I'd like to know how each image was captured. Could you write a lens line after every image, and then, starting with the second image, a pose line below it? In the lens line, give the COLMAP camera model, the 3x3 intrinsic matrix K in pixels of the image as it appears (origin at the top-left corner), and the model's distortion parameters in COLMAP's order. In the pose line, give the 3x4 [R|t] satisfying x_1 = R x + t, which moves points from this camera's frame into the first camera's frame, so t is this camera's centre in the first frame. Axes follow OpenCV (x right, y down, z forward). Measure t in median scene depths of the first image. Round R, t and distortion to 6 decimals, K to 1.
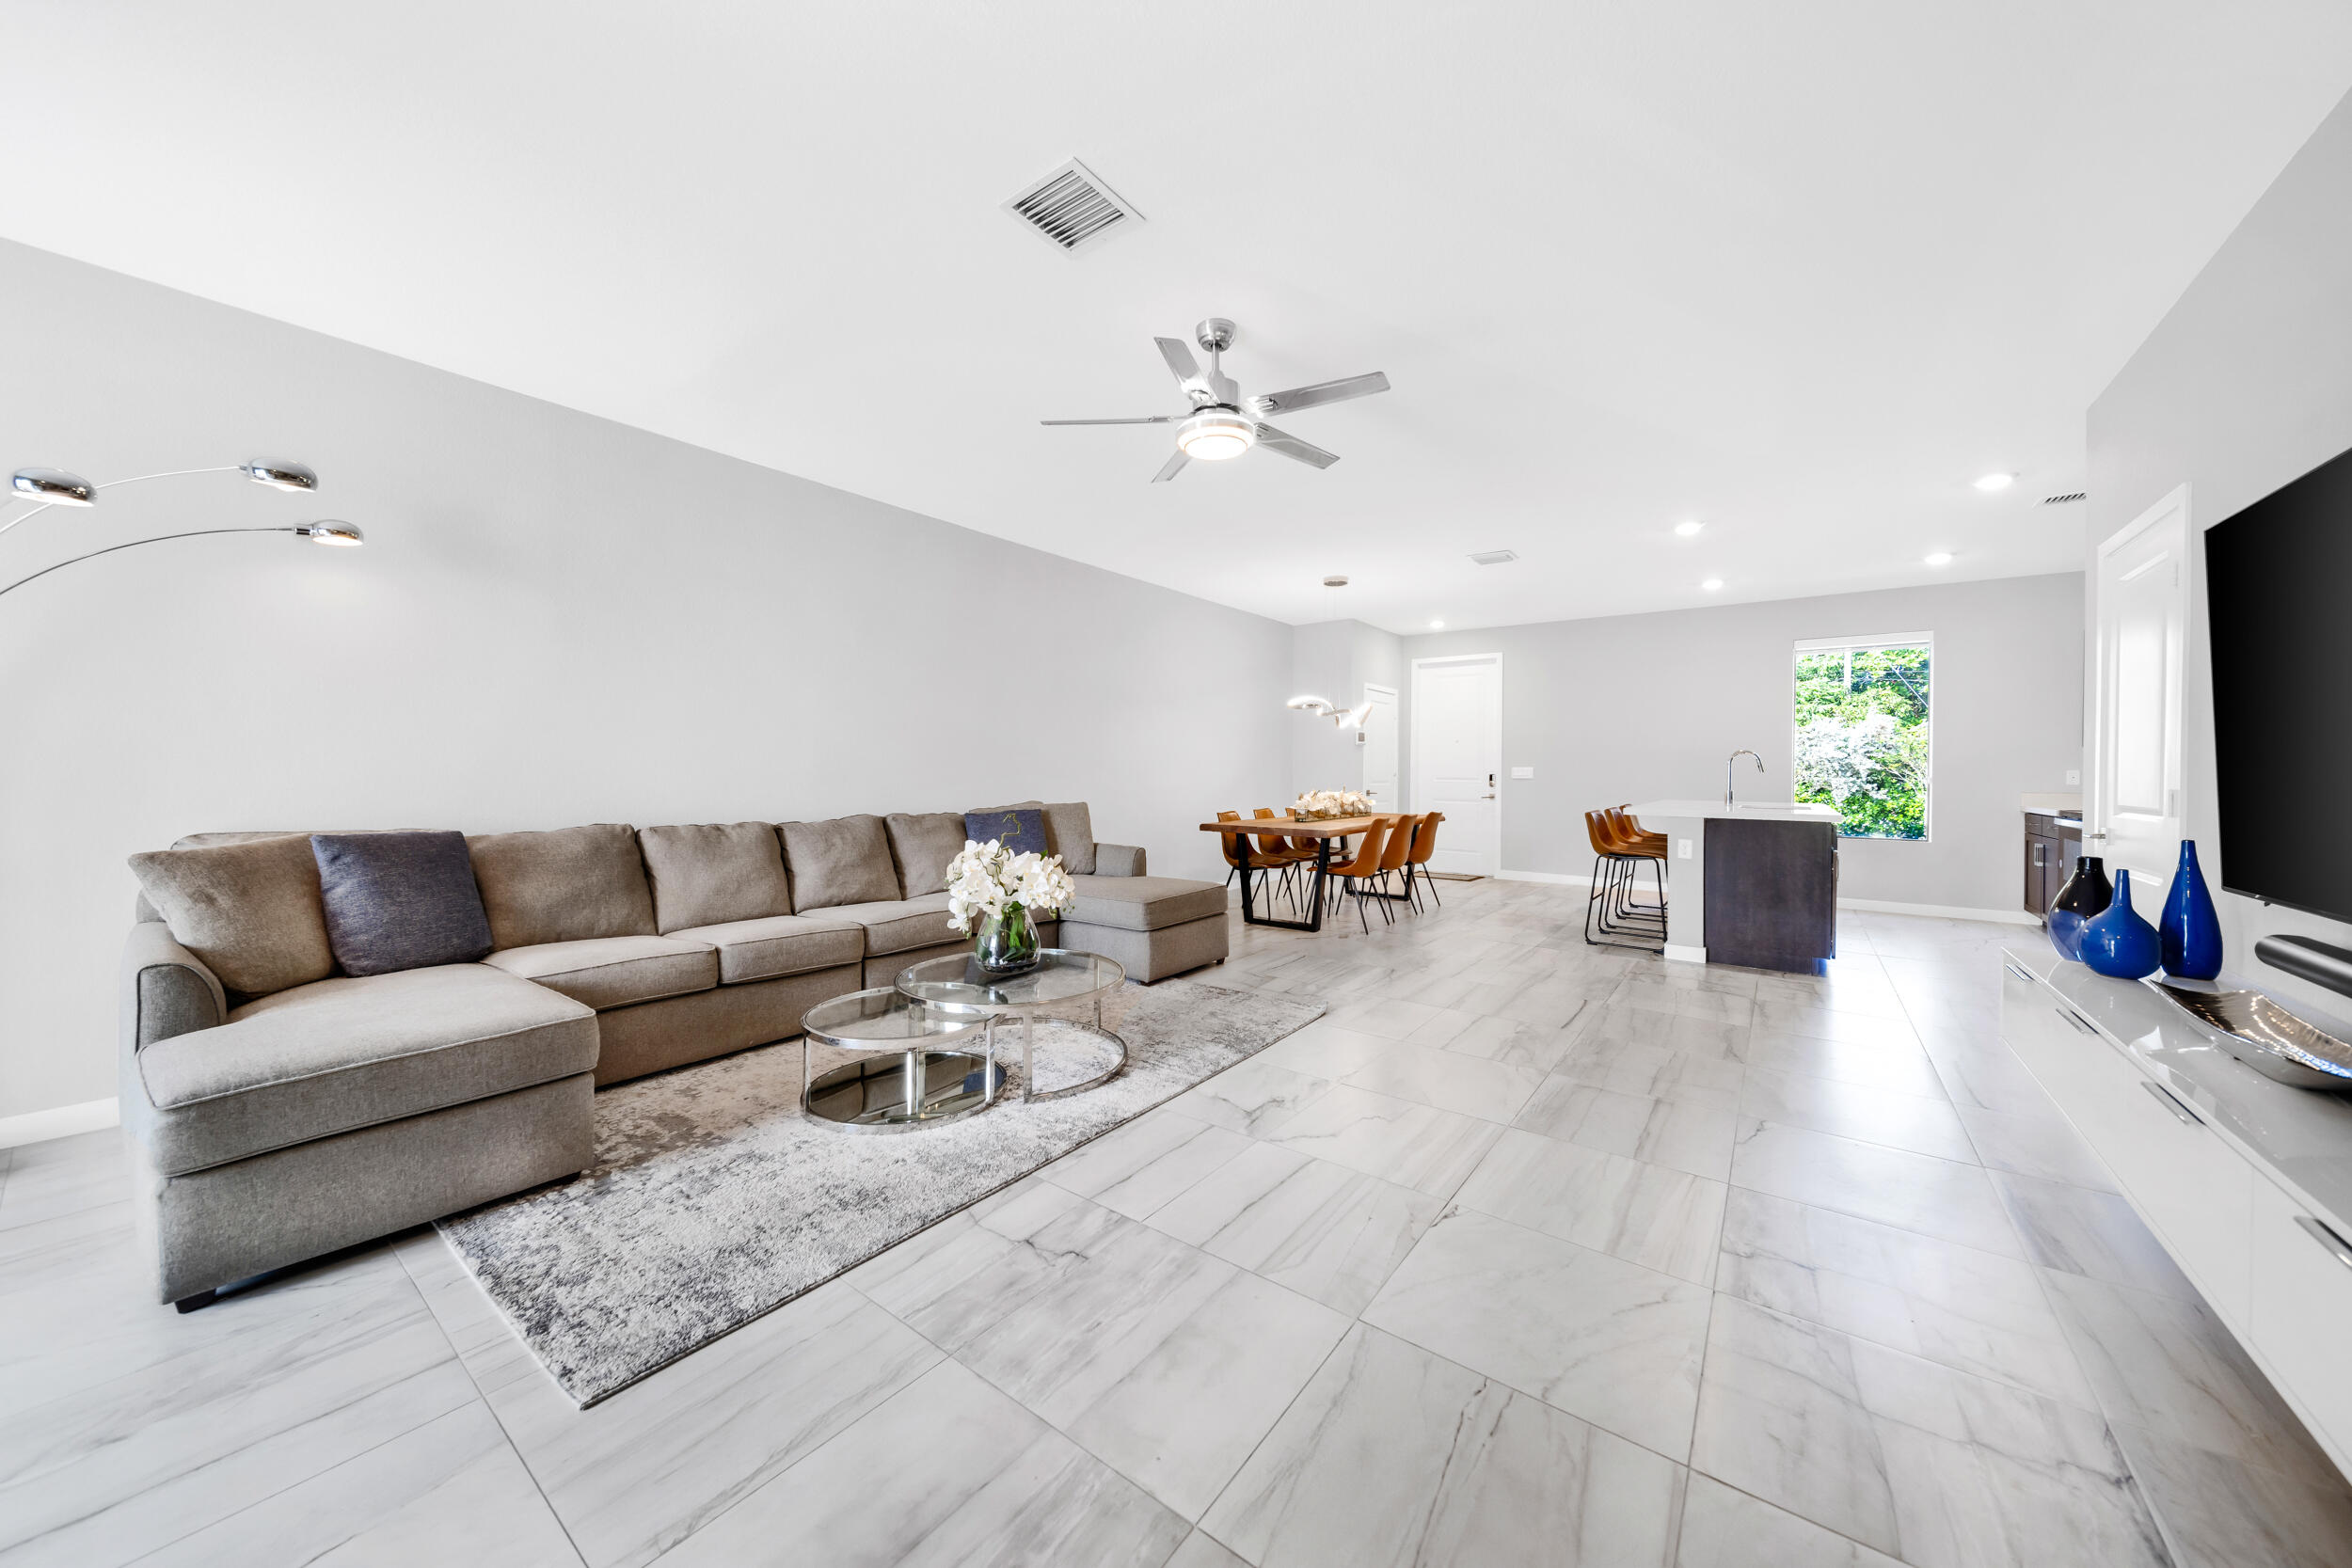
lens RADIAL K [[821.0, 0, 1159.5], [0, 821.0, 771.1], [0, 0, 1]] dist [0.003807, -0.000260]
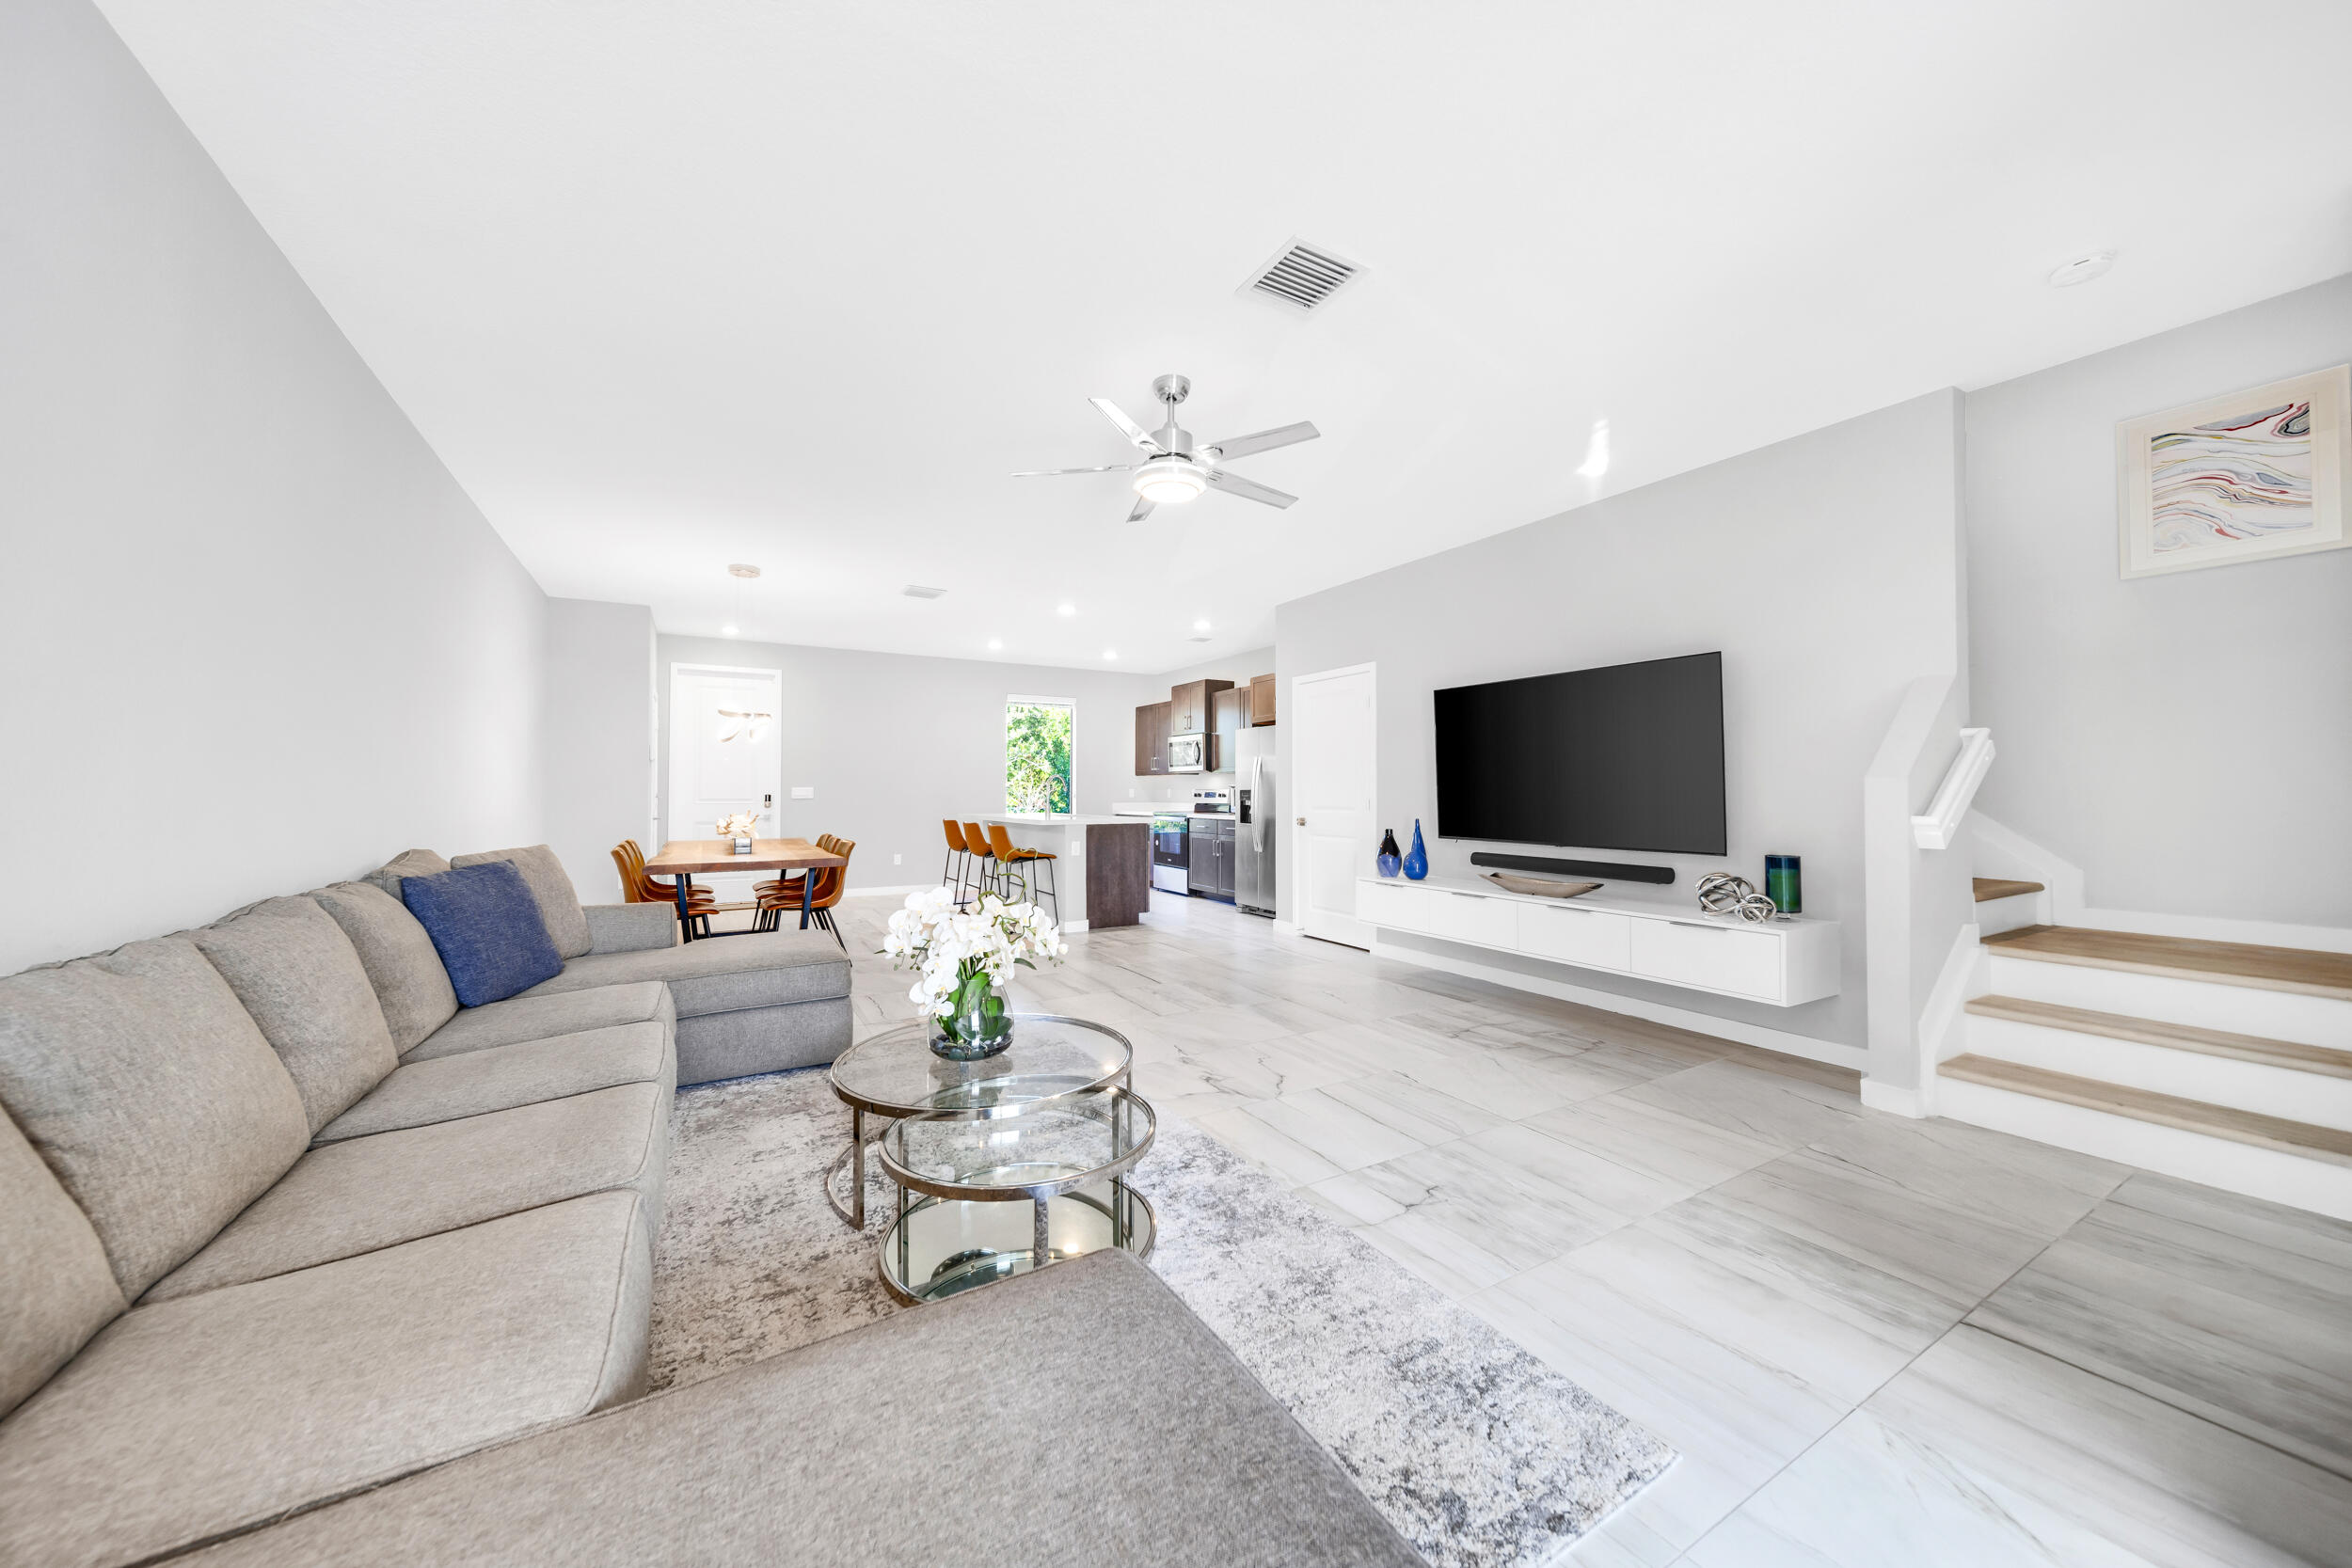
lens RADIAL K [[823.3, 0, 1167.1], [0, 823.3, 776.6], [0, 0, 1]] dist [0.012600, -0.004544]
pose [[0.376761, 0.010635, 0.926249, -0.836068], [0.004856, 0.999898, -0.013456, -0.005647], [-0.926298, 0.009568, 0.376671, 0.539025]]
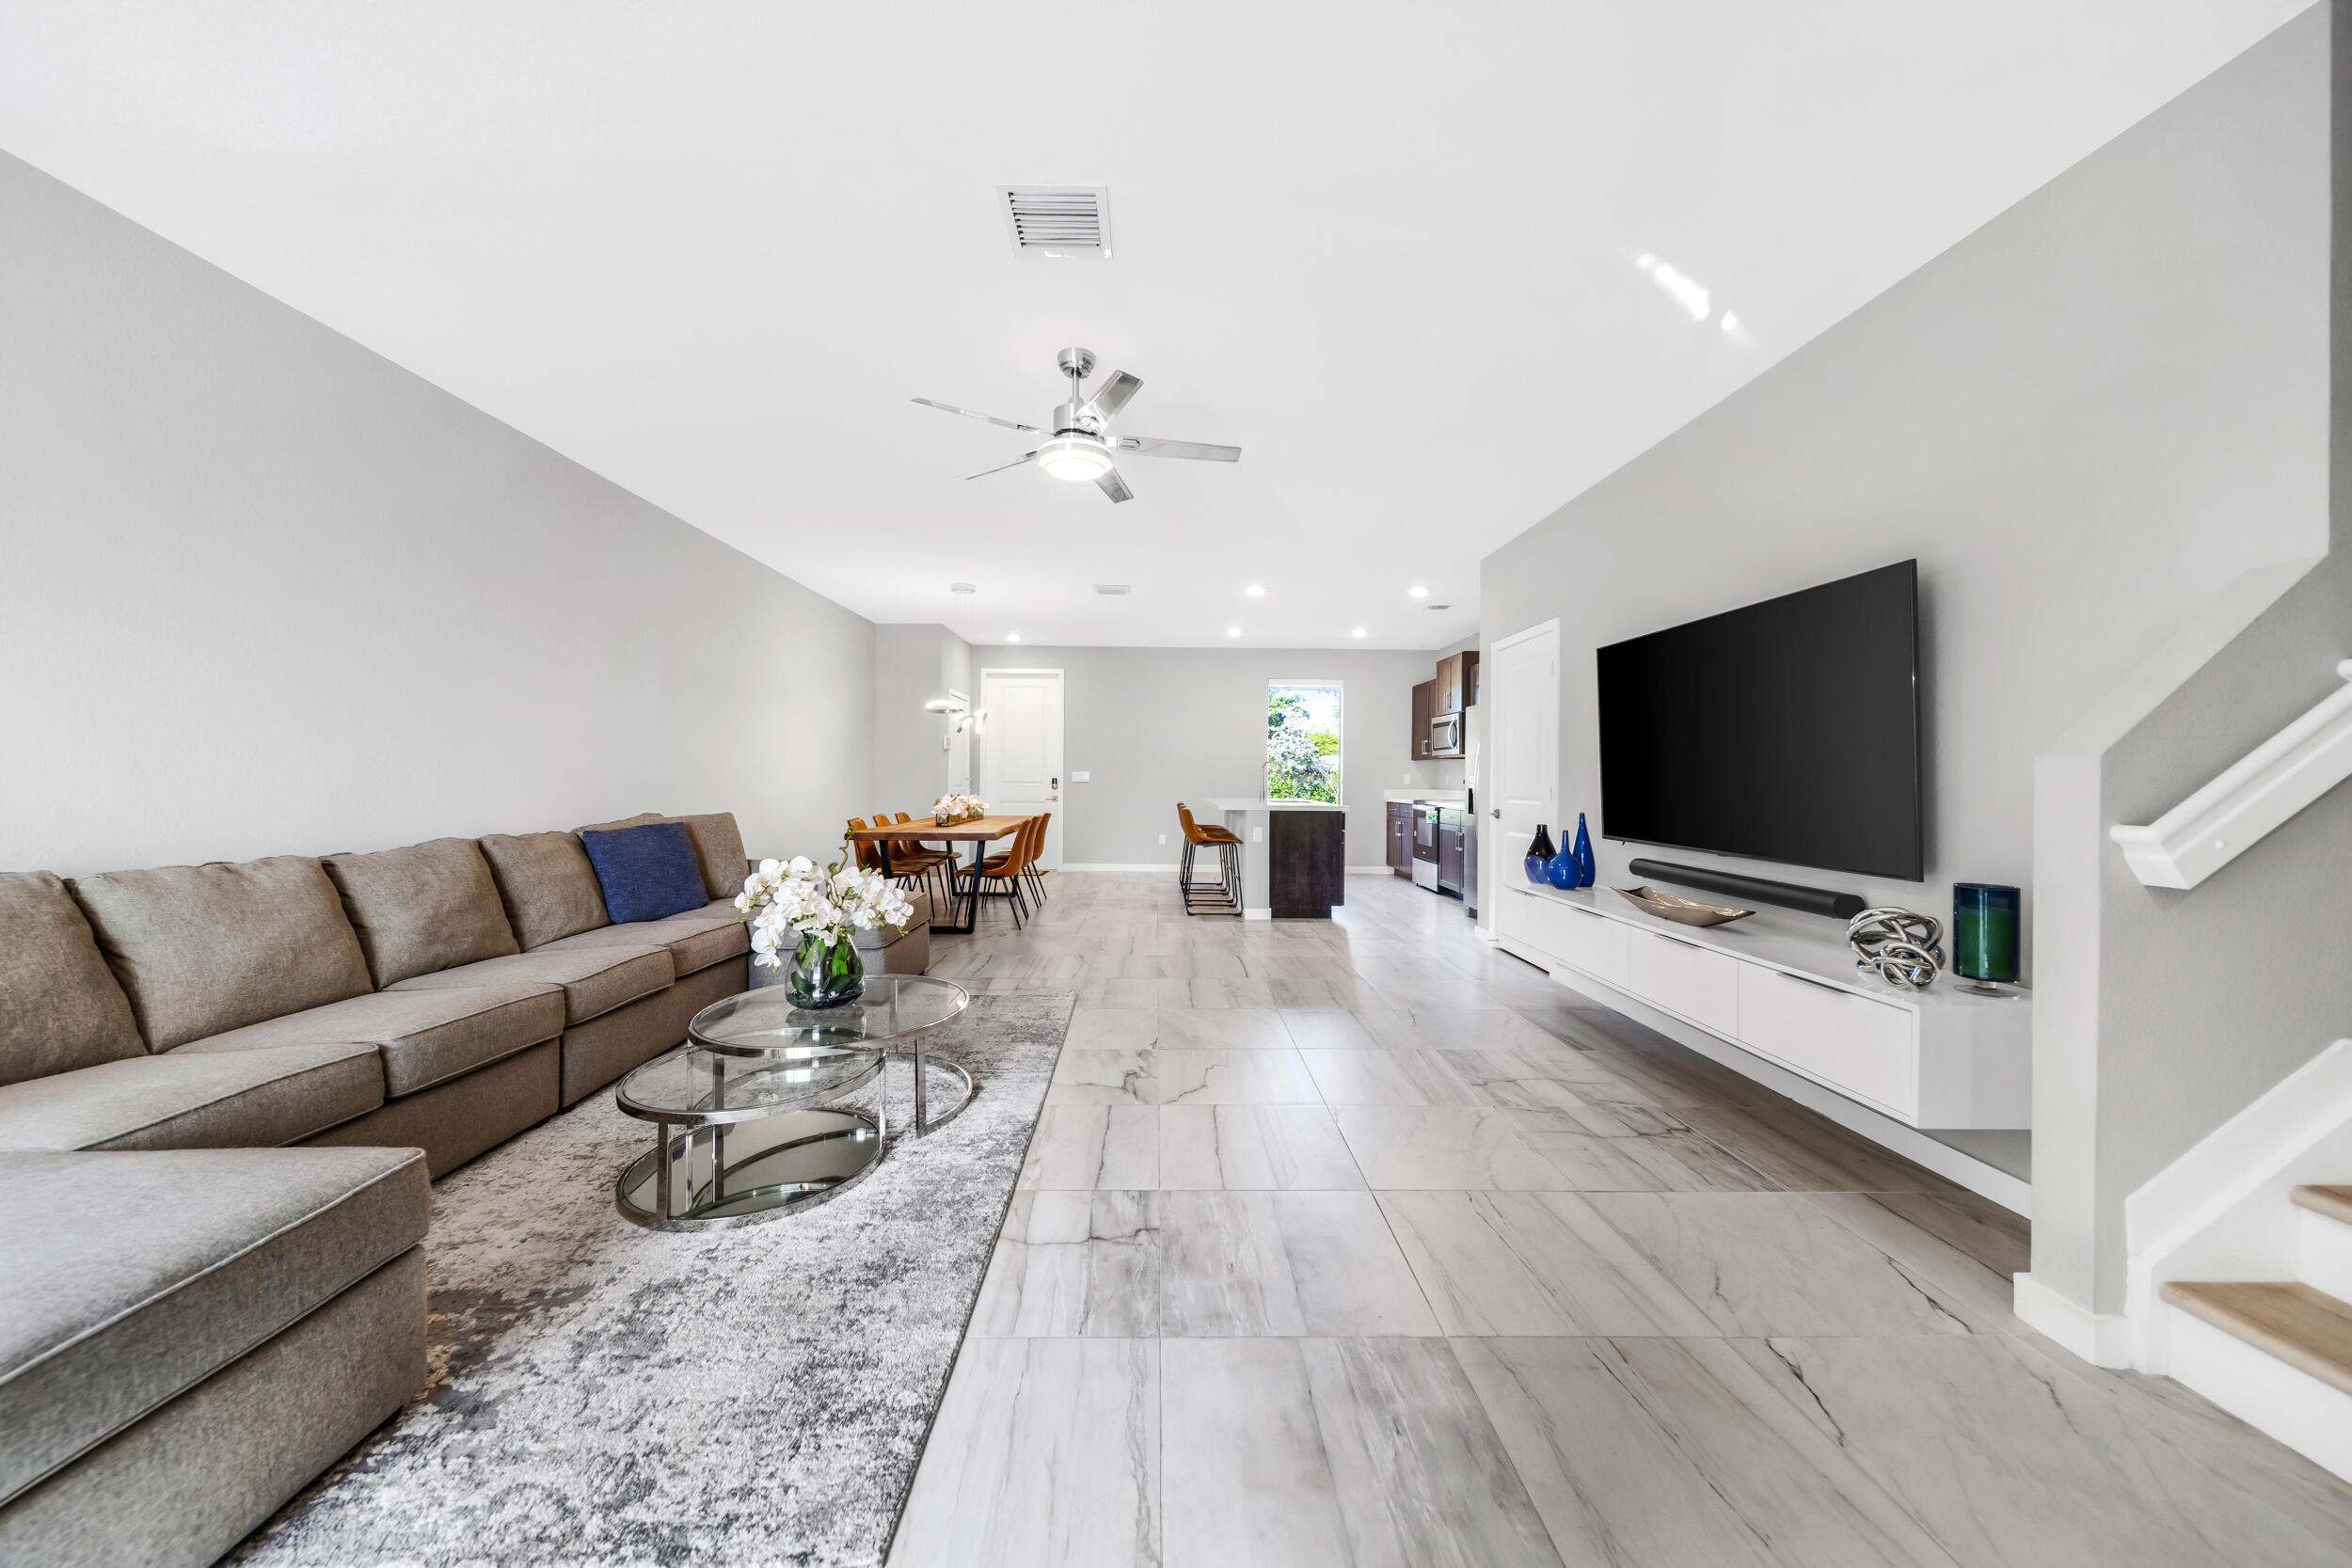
lens RADIAL K [[823.3, 0, 1167.1], [0, 823.3, 776.6], [0, 0, 1]] dist [0.012600, -0.004544]
pose [[0.783240, -0.001349, 0.621718, -0.447934], [0.000051, 0.999998, 0.002105, -0.001724], [-0.621719, -0.001617, 0.783239, 0.086249]]
